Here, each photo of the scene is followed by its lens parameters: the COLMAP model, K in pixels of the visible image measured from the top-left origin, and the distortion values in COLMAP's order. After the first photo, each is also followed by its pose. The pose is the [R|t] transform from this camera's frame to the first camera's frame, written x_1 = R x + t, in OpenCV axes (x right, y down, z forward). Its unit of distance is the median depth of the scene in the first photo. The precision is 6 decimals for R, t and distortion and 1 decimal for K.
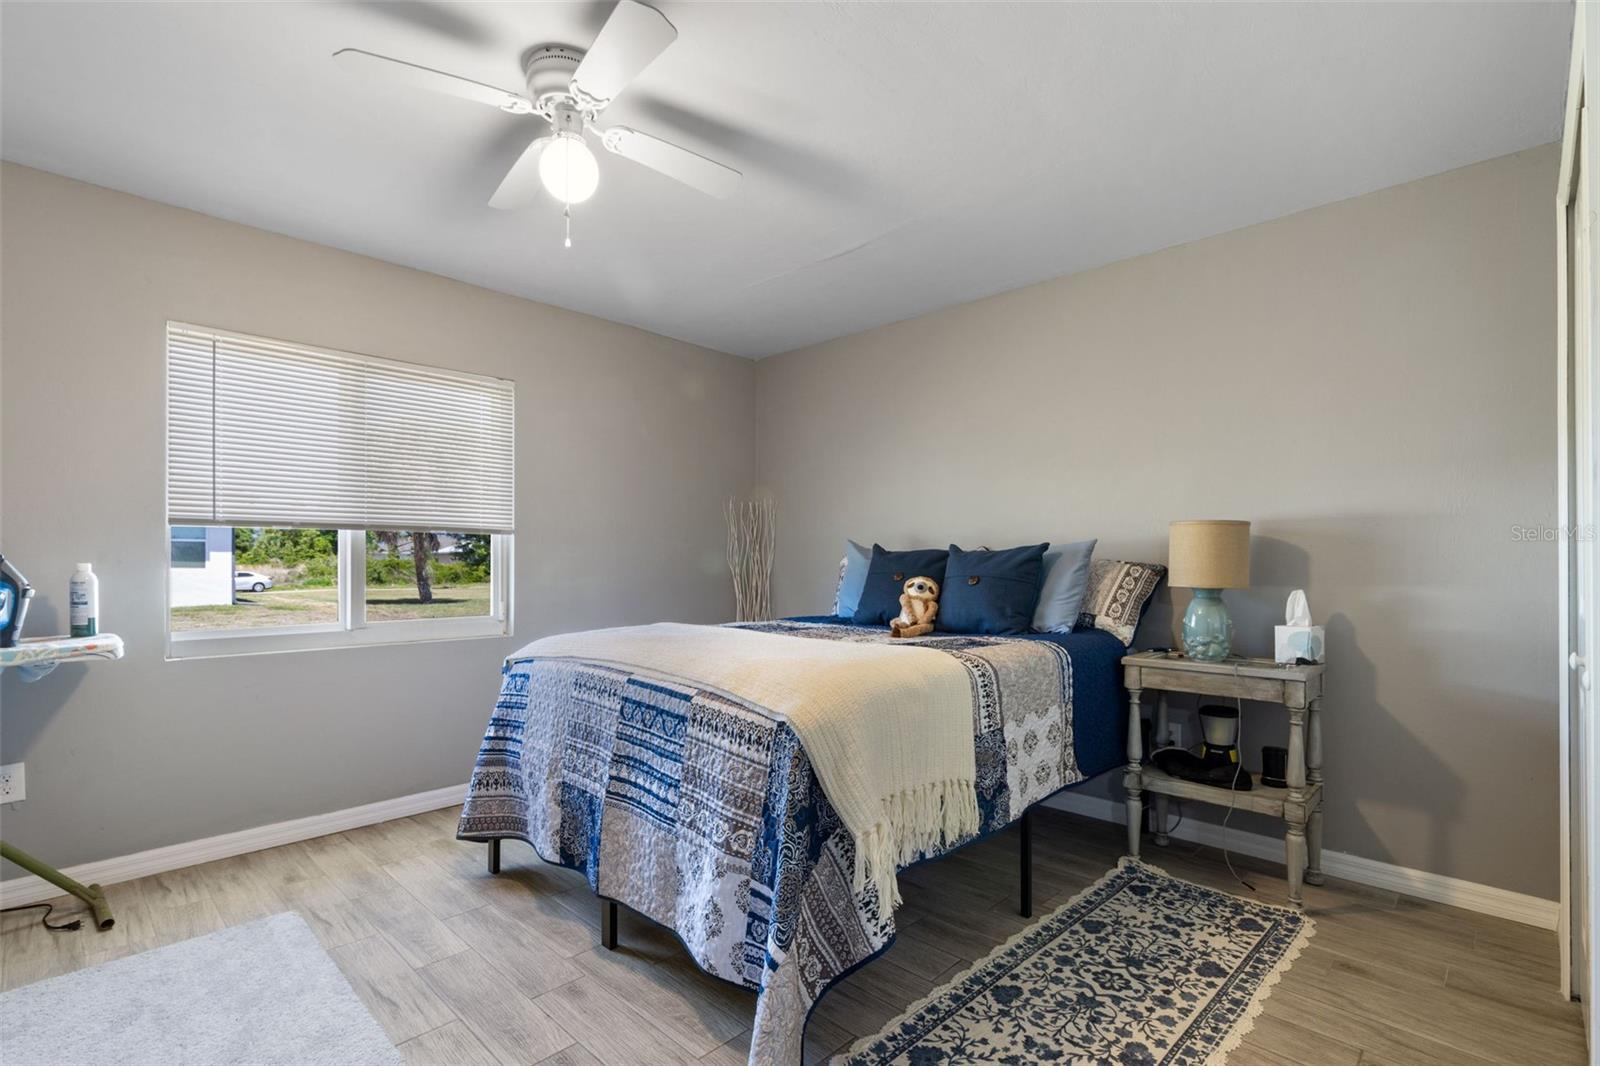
lens RADIAL K [[745.5, 0, 793.9], [0, 745.5, 549.8], [0, 0, 1]] dist [-0.000360, 0.002305]
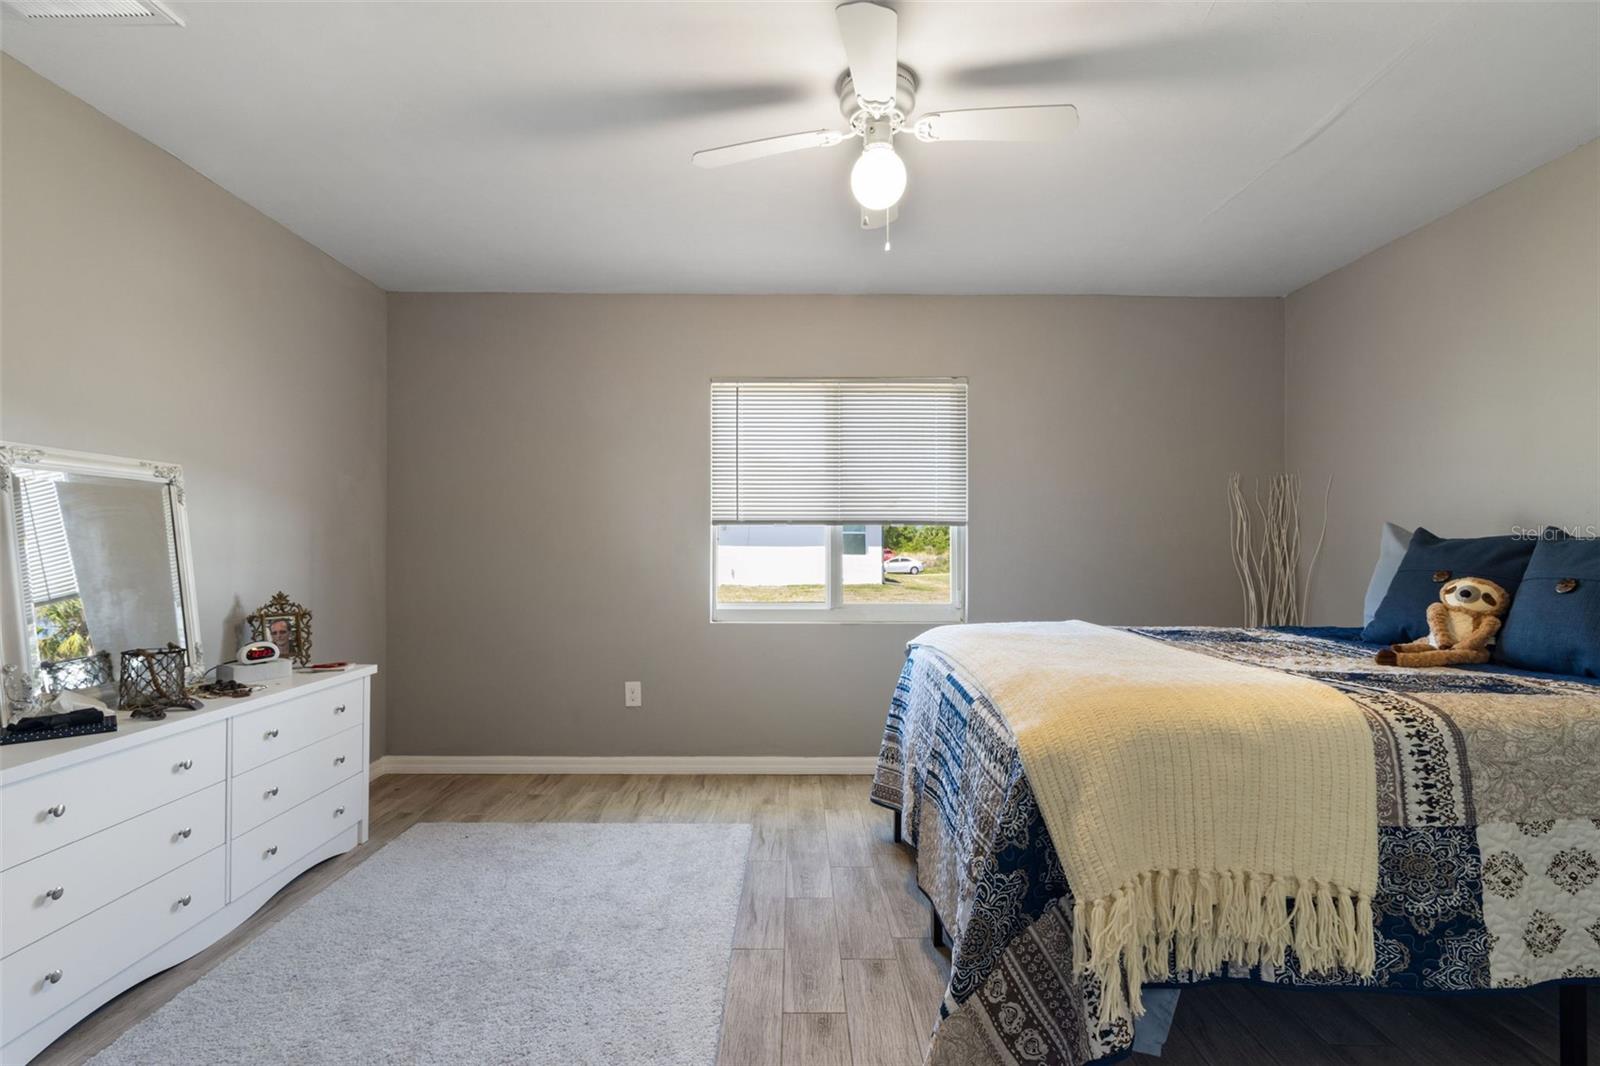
lens RADIAL K [[745.5, 0, 793.4], [0, 745.5, 536.8], [0, 0, 1]] dist [-0.000360, 0.002305]
pose [[0.700767, -0.011106, -0.713304, 0.345701], [0.010325, 0.999932, -0.005424, -0.003548], [0.713316, -0.003564, 0.700834, 0.179276]]
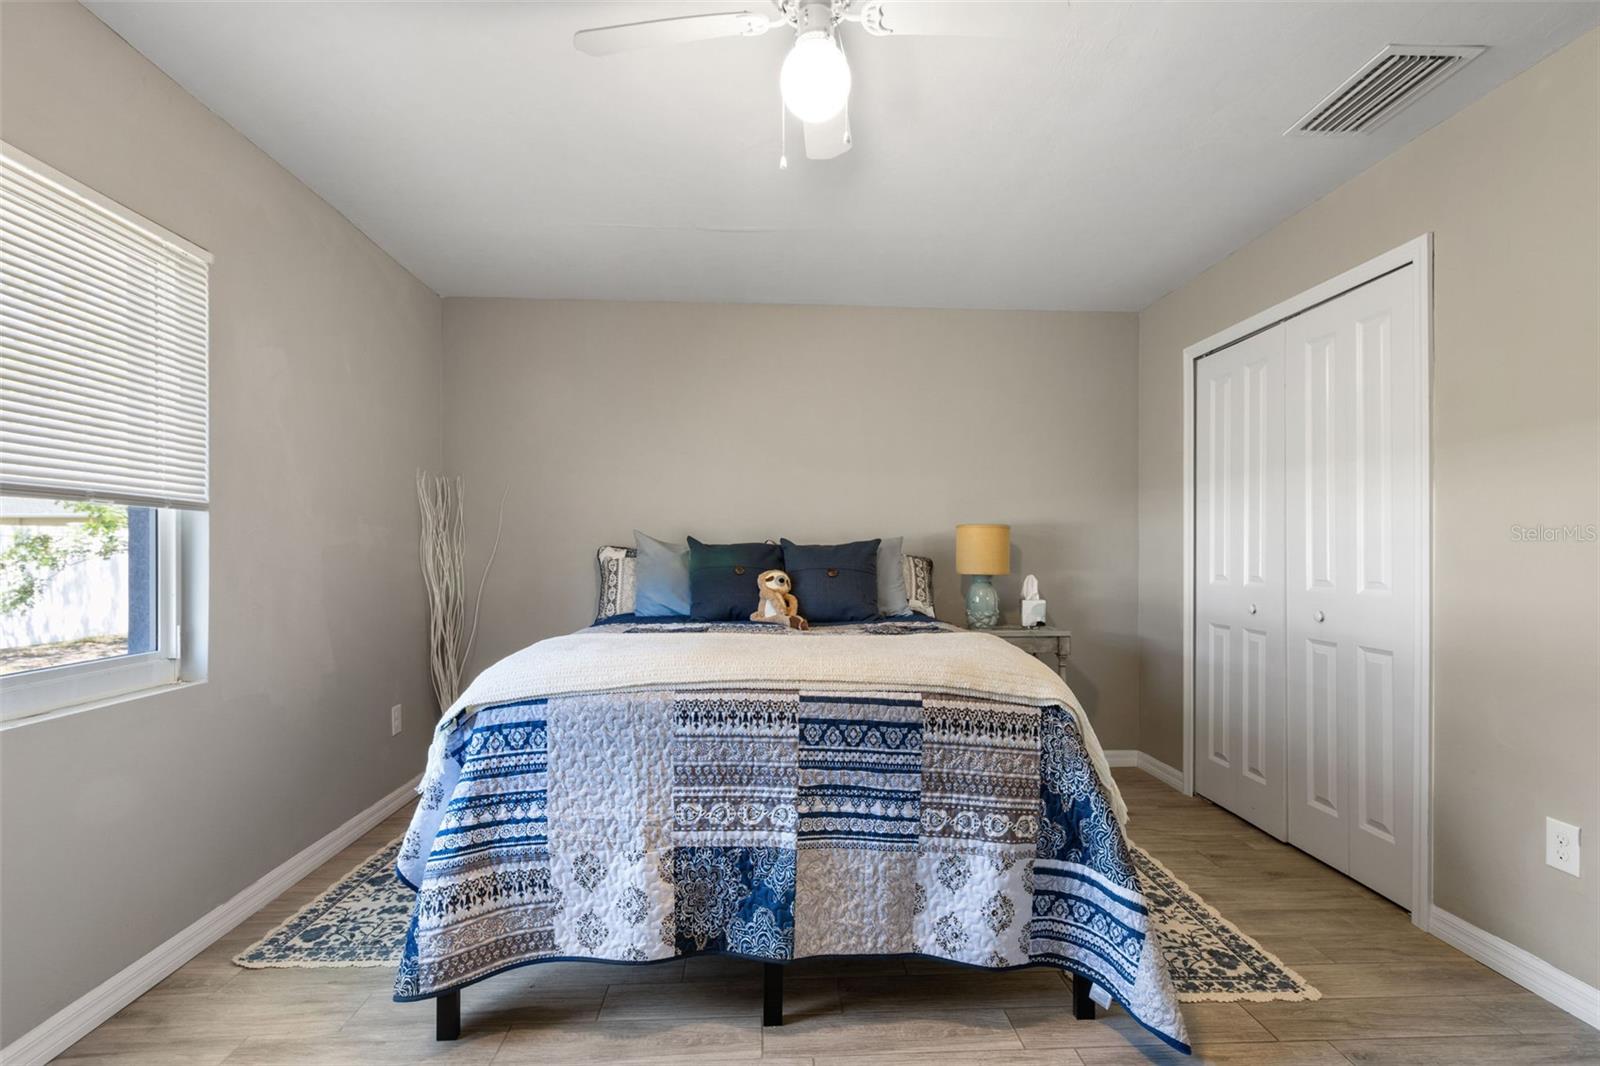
lens RADIAL K [[745.5, 0, 801.3], [0, 745.5, 547.4], [0, 0, 1]] dist [-0.000360, 0.002305]
pose [[0.674802, 0.005918, 0.737975, -0.878542], [-0.013653, 0.999897, 0.004466, -0.000762], [-0.737873, -0.013089, 0.674813, 0.442804]]
